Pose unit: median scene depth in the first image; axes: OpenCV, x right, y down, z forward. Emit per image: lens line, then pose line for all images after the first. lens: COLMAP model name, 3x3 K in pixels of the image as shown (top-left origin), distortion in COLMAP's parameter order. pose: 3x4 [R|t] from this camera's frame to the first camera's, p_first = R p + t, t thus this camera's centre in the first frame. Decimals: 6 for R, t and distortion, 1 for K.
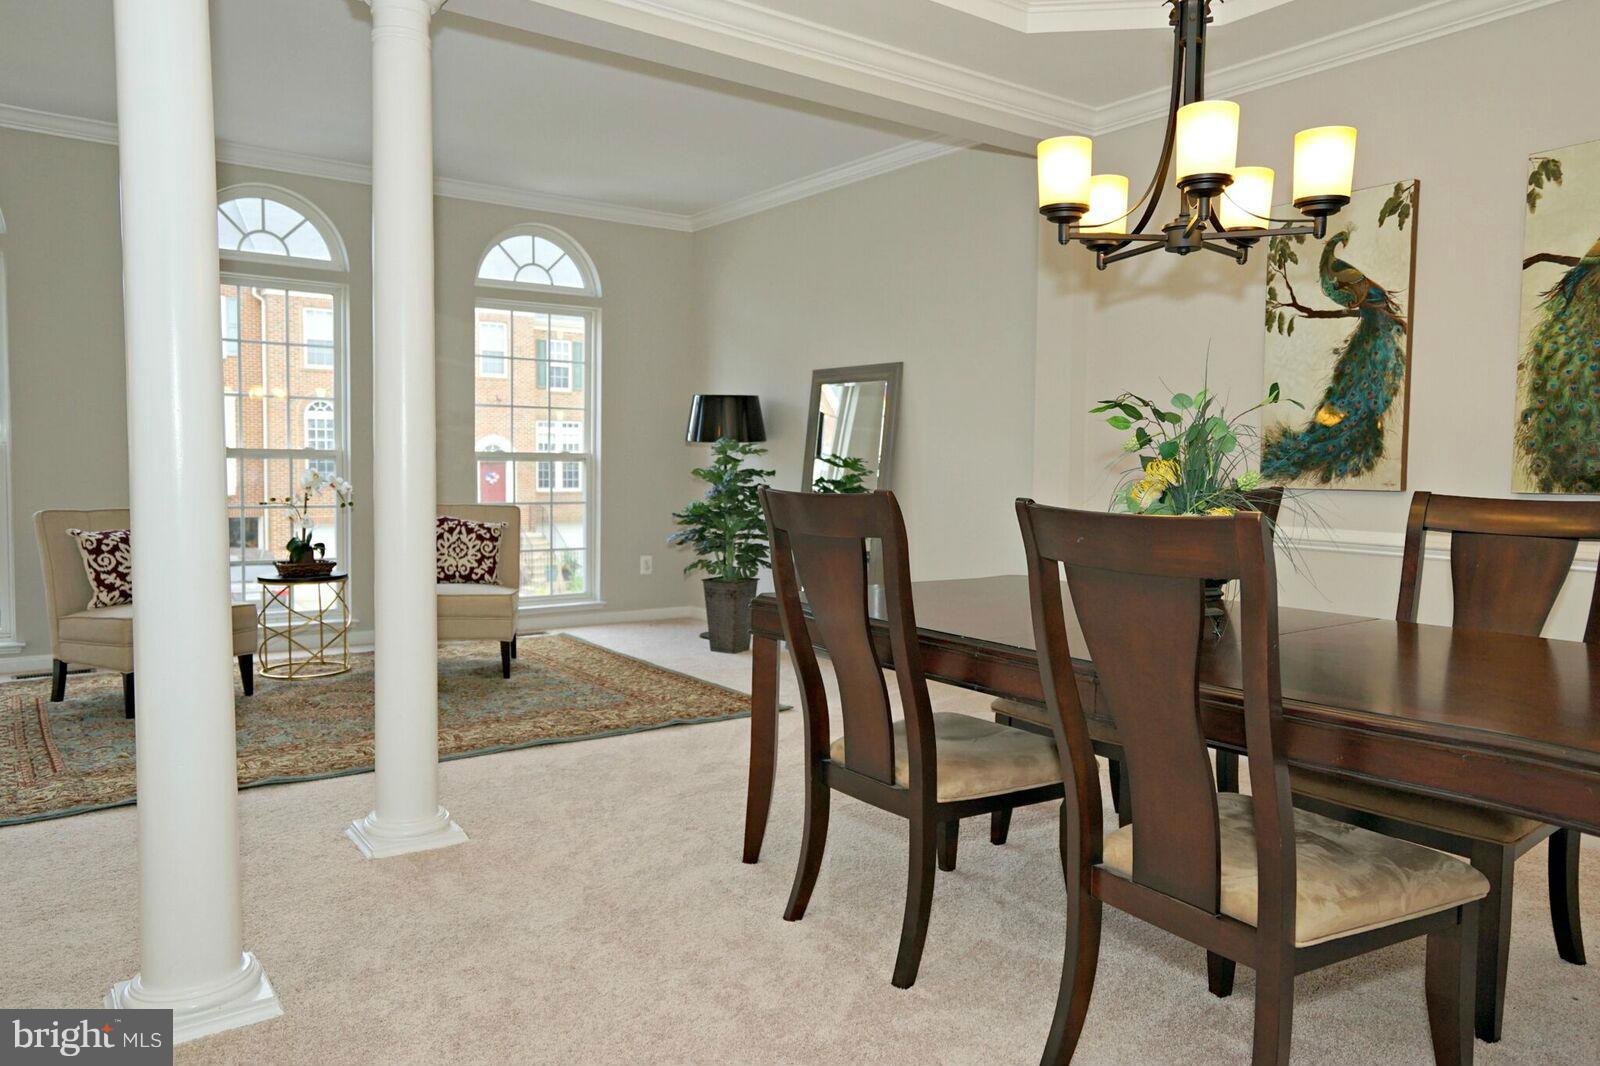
lens RADIAL K [[1163.6, 0, 805.4], [0, 1163.6, 527.3], [0, 0, 1]] dist [0.006953, 0.006477]
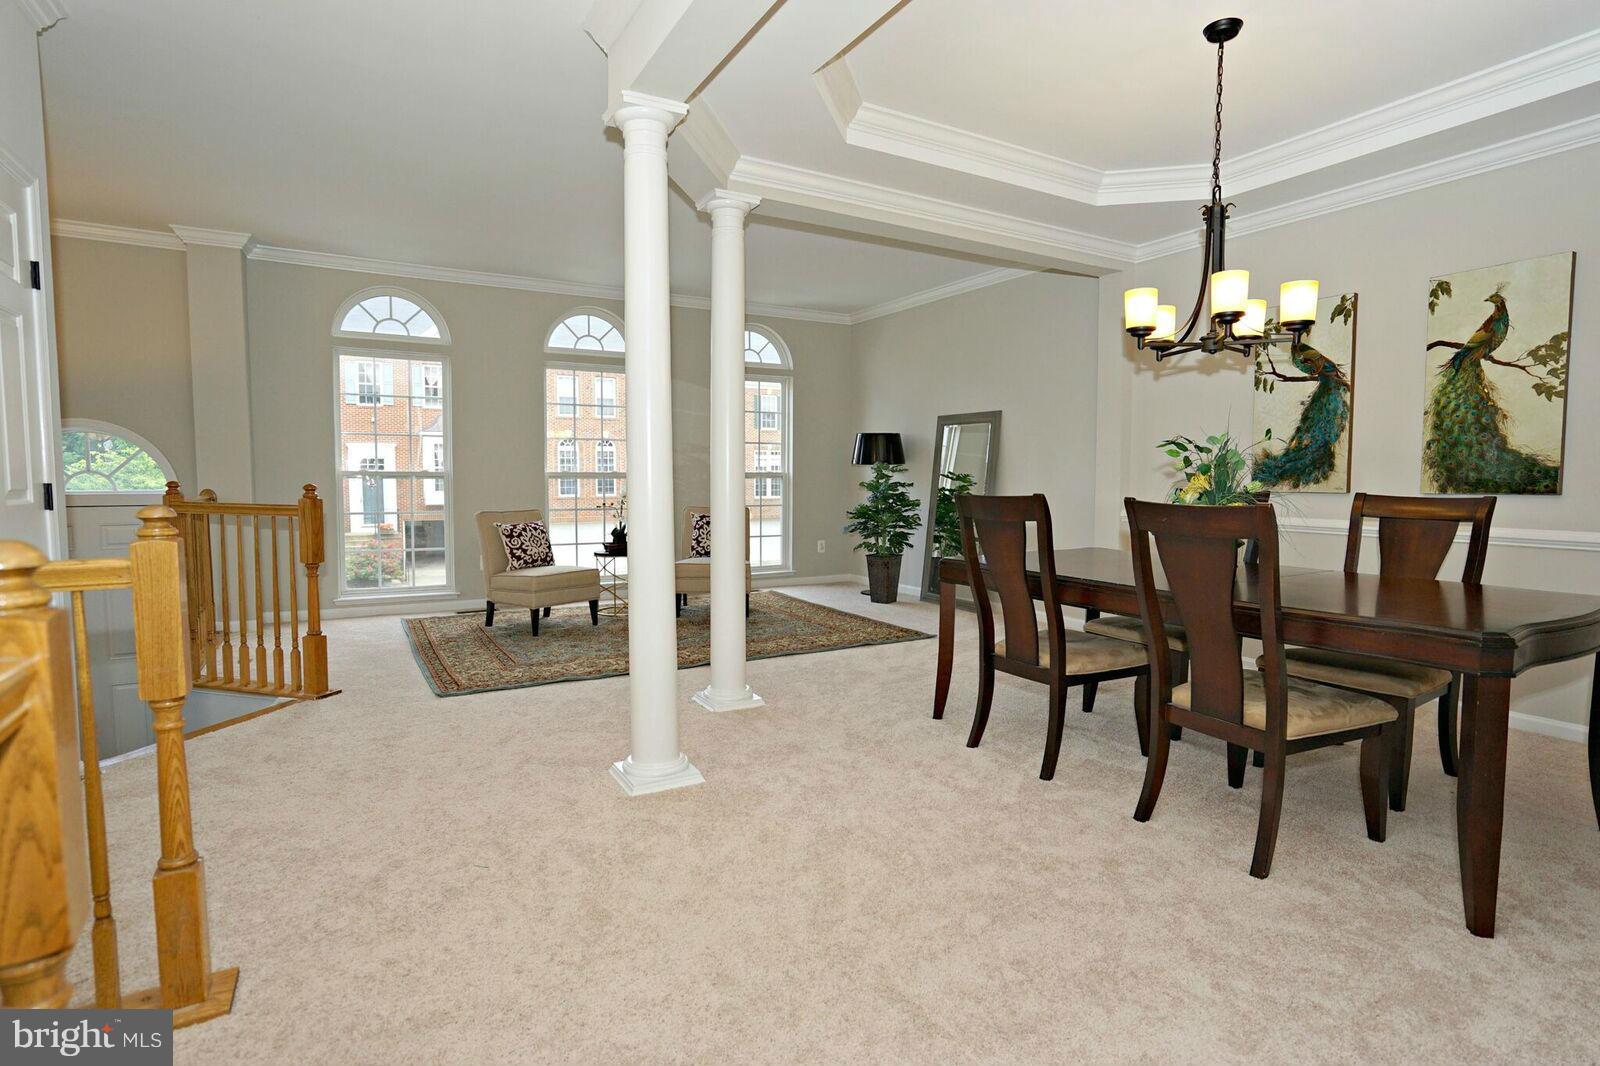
lens RADIAL K [[847.3, 0, 801.0], [0, 847.3, 529.3], [0, 0, 1]] dist [-0.033449, 0.016482]
pose [[0.994523, -0.004248, -0.104436, -0.107831], [0.004885, 0.999971, 0.005846, 0.008262], [0.104408, -0.006324, 0.994514, -0.209358]]
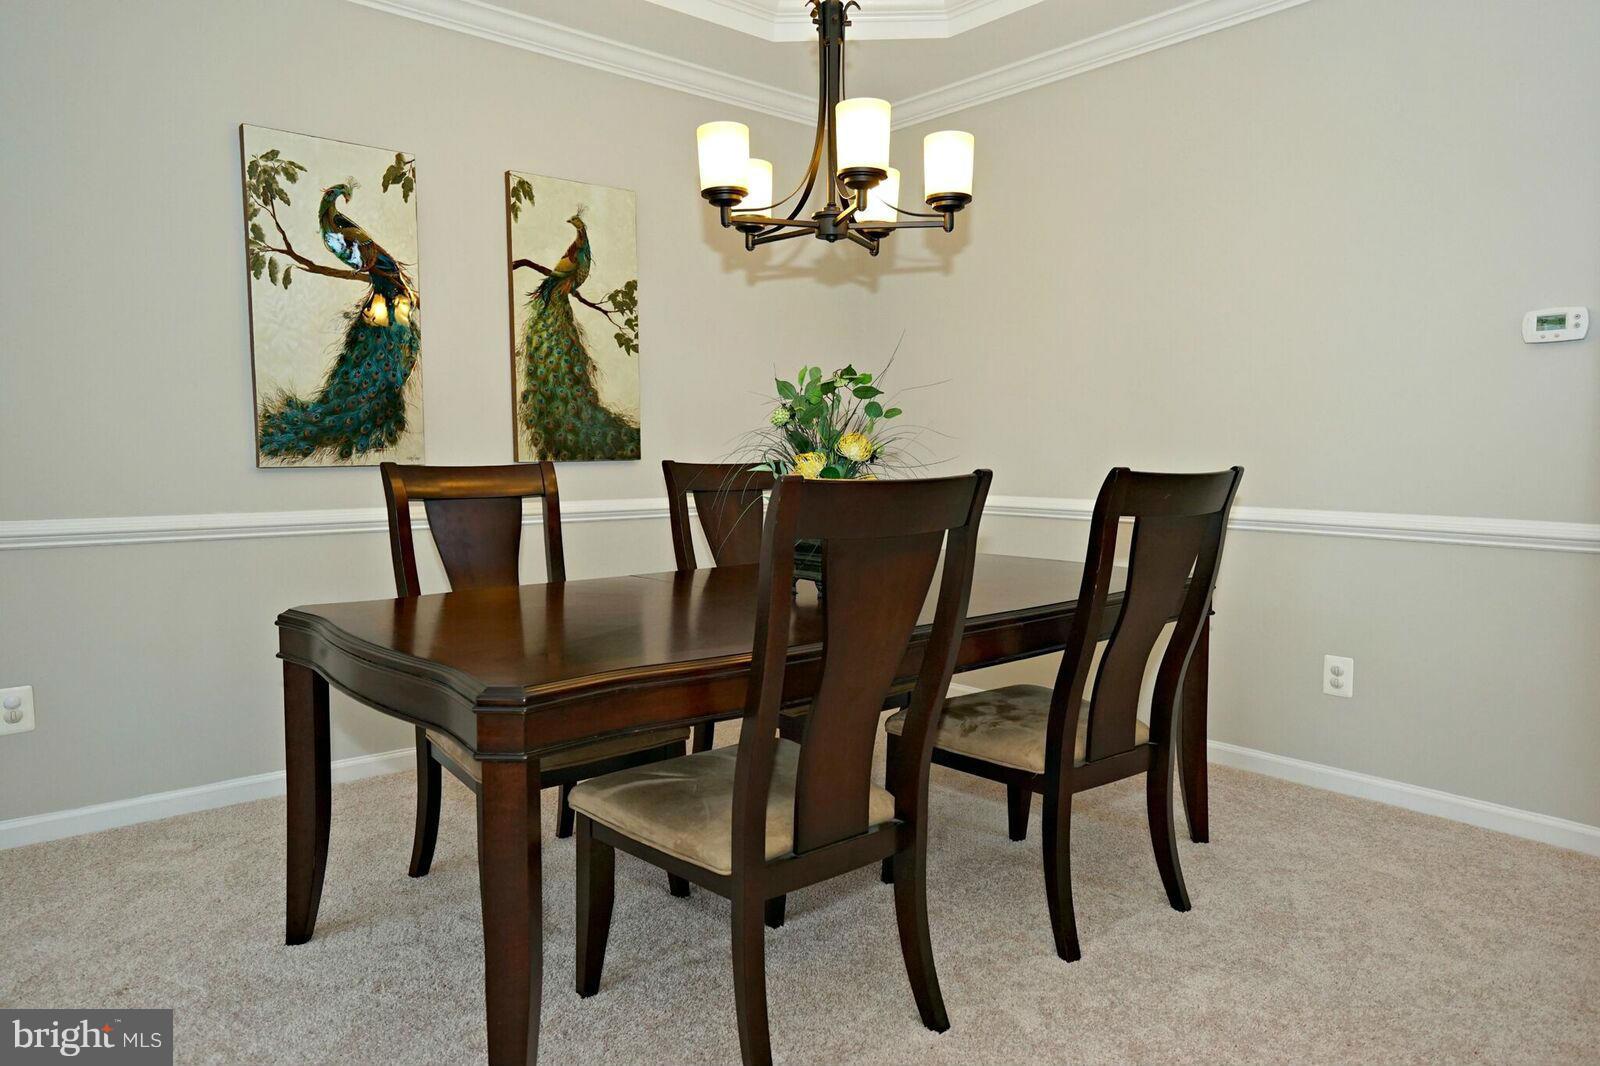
lens RADIAL K [[1163.6, 0, 855.5], [0, 1163.6, 513.8], [0, 0, 1]] dist [0.006953, 0.006477]
pose [[-0.179754, -0.083522, 0.980160, -0.617578], [0.043832, 0.994719, 0.092801, -0.073760], [-0.982735, 0.059644, -0.175143, 0.907313]]
